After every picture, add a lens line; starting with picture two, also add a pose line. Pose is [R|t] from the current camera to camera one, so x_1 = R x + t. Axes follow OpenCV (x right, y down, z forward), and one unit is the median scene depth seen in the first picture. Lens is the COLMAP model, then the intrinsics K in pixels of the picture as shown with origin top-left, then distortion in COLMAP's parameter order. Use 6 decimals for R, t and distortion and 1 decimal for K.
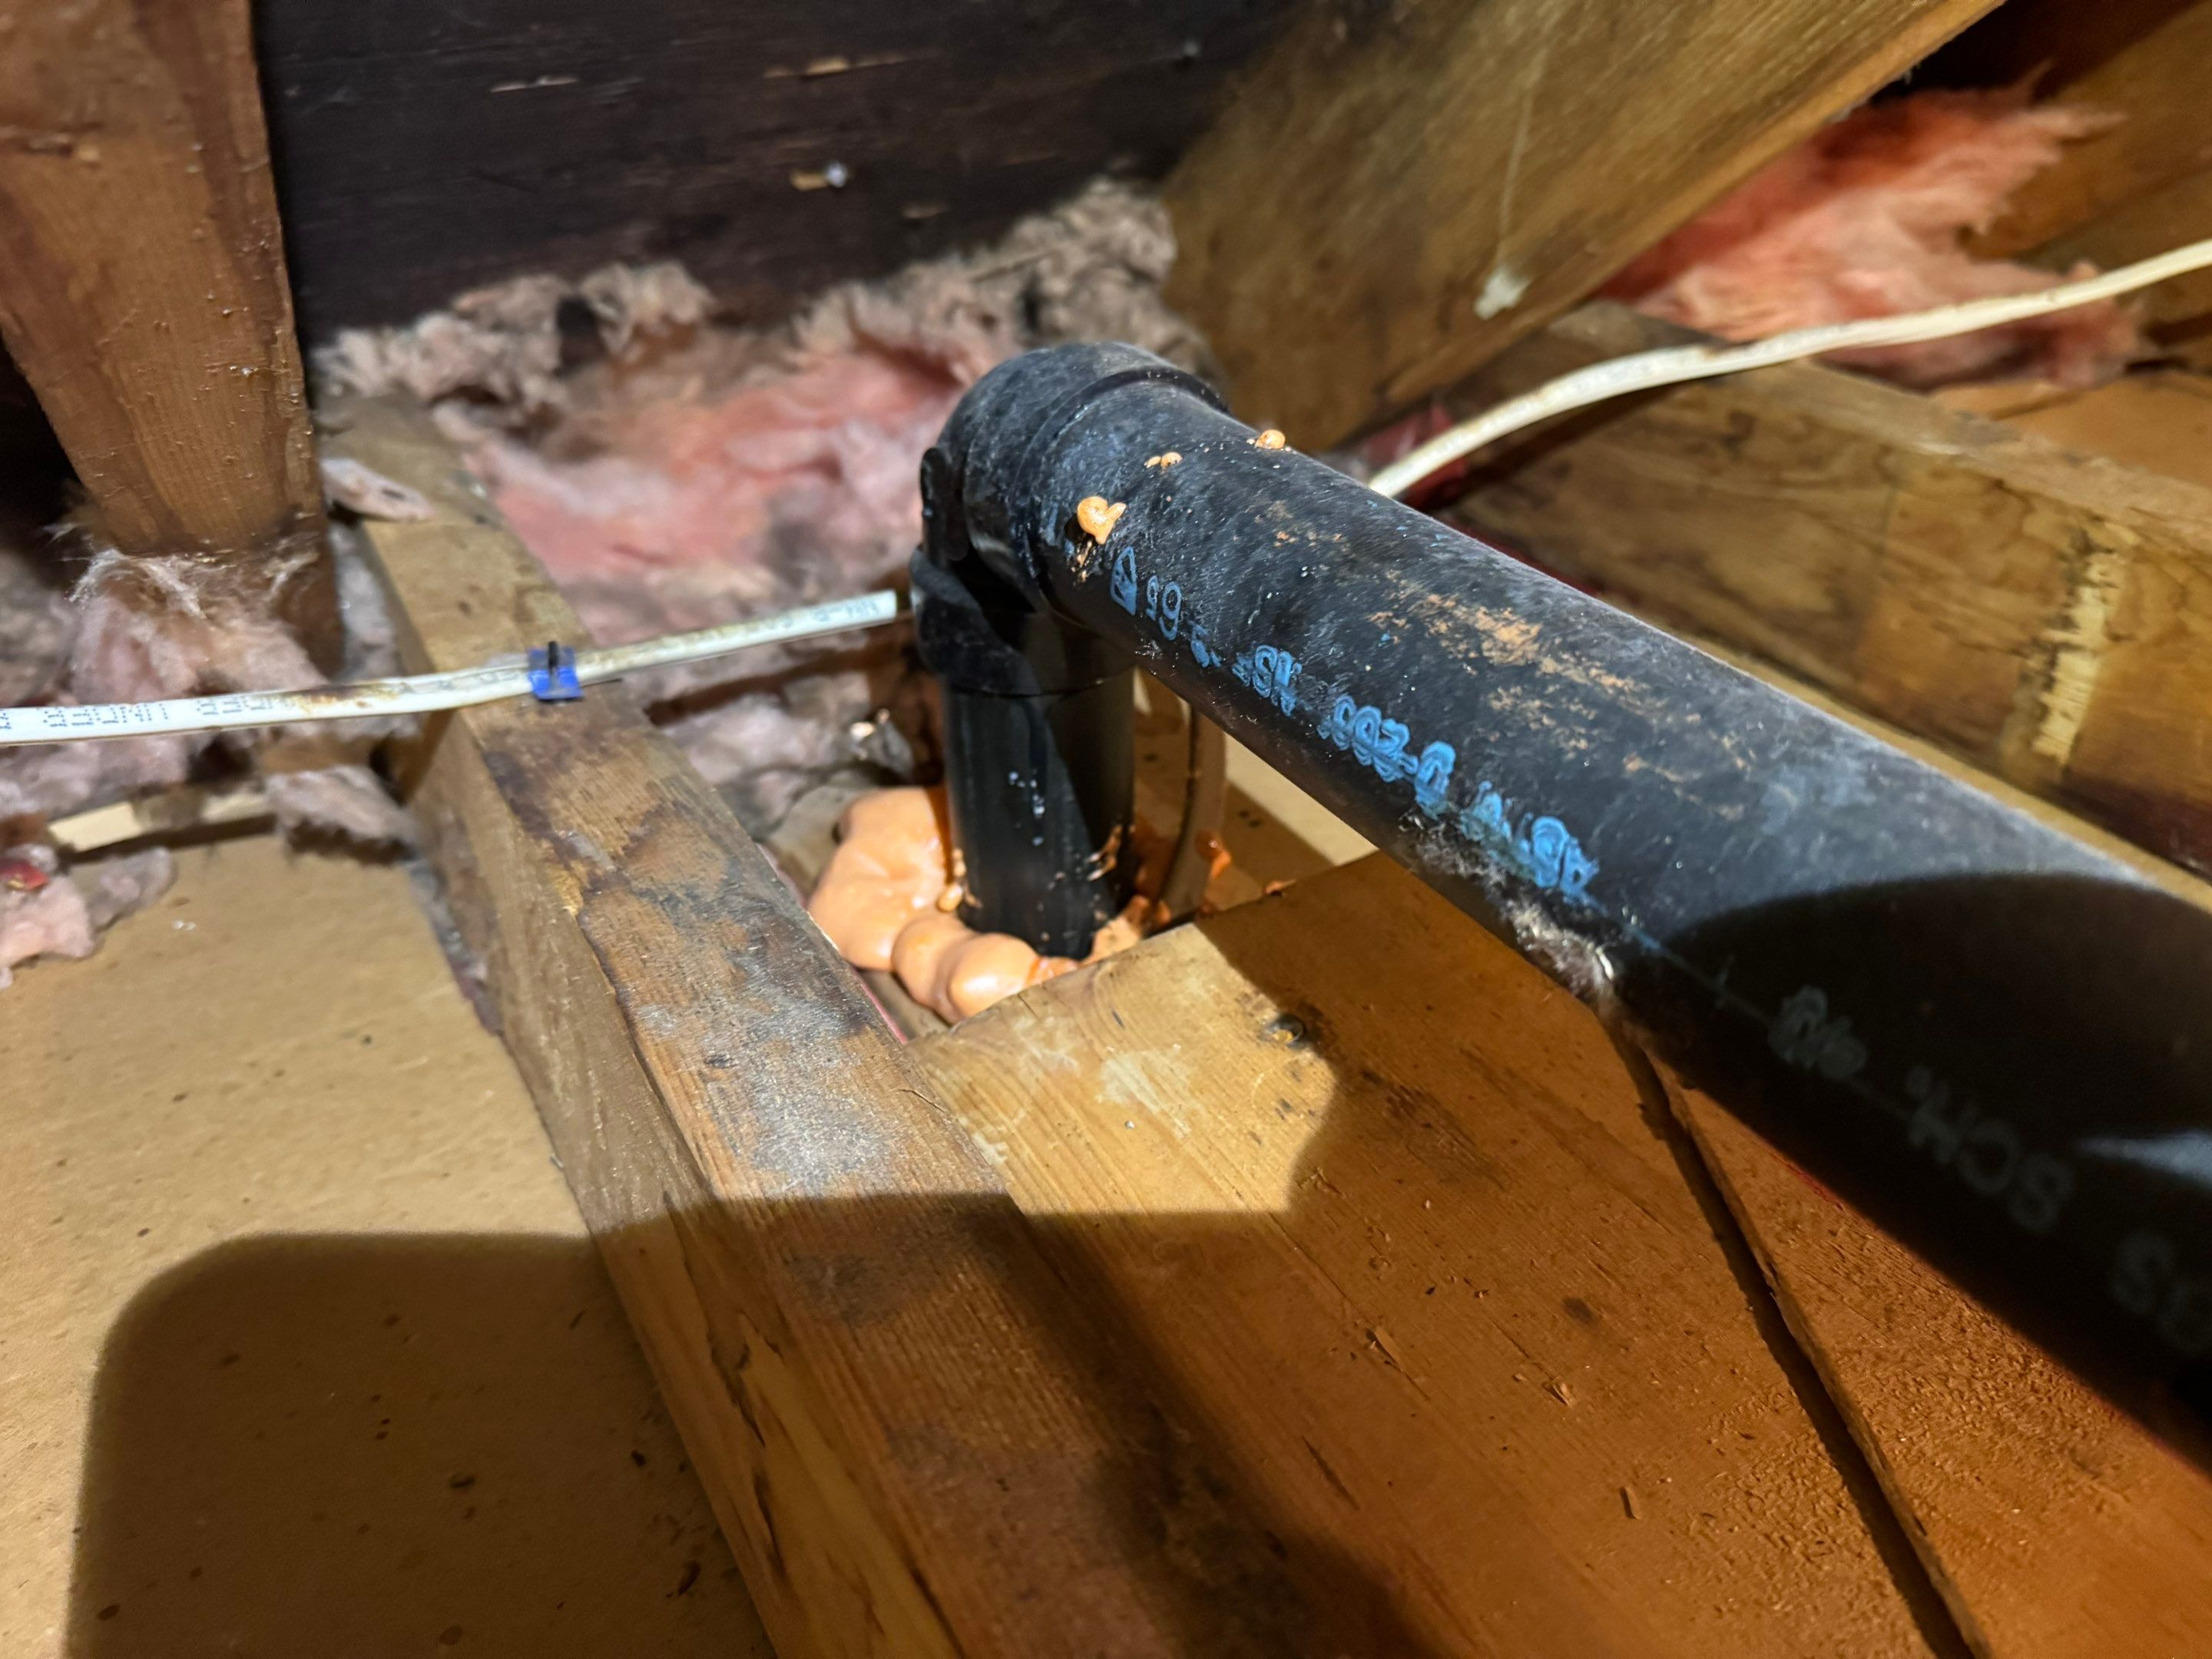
lens RADIAL K [[1504.3, 0, 1106.0], [0, 1504.3, 829.5], [0, 0, 1]] dist [-0.004543, -0.003534]
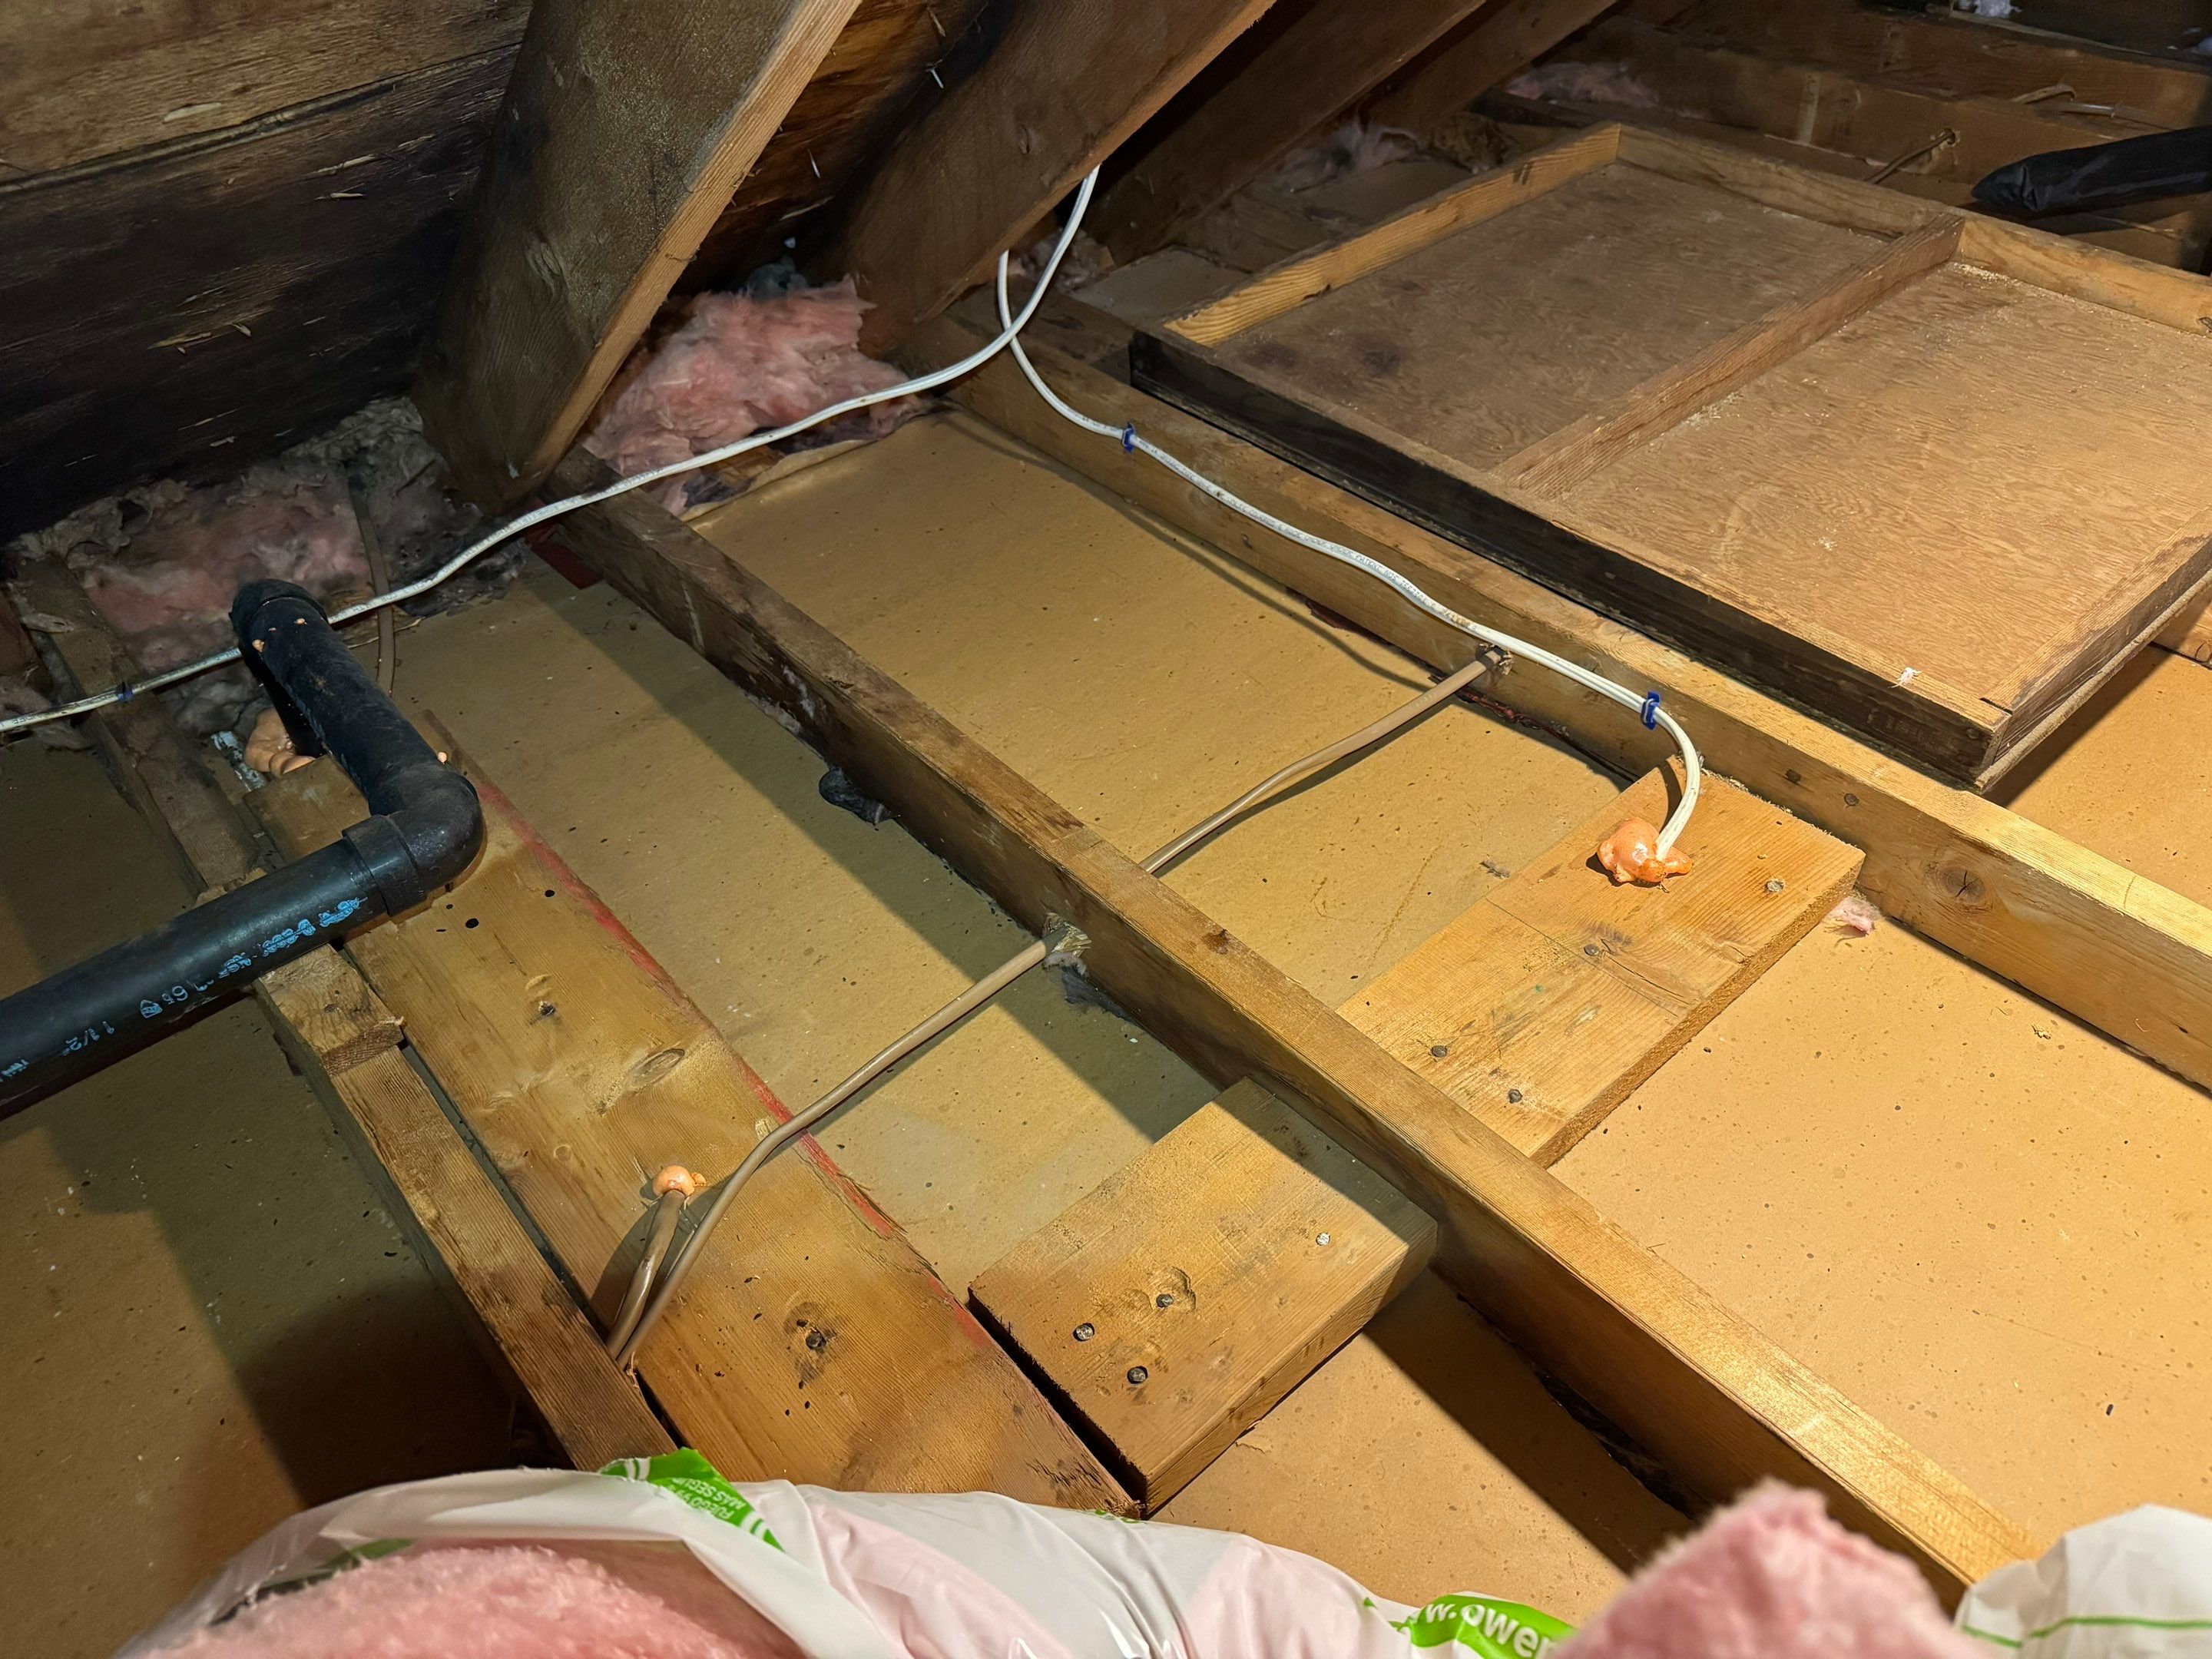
lens RADIAL K [[1504.3, 0, 1106.0], [0, 1504.3, 829.5], [0, 0, 1]] dist [-0.004543, -0.003534]
pose [[0.985320, -0.129725, 0.110980, 0.846963], [0.111141, 0.980873, 0.159799, -0.064001], [-0.129587, -0.145118, 0.980891, -1.594181]]
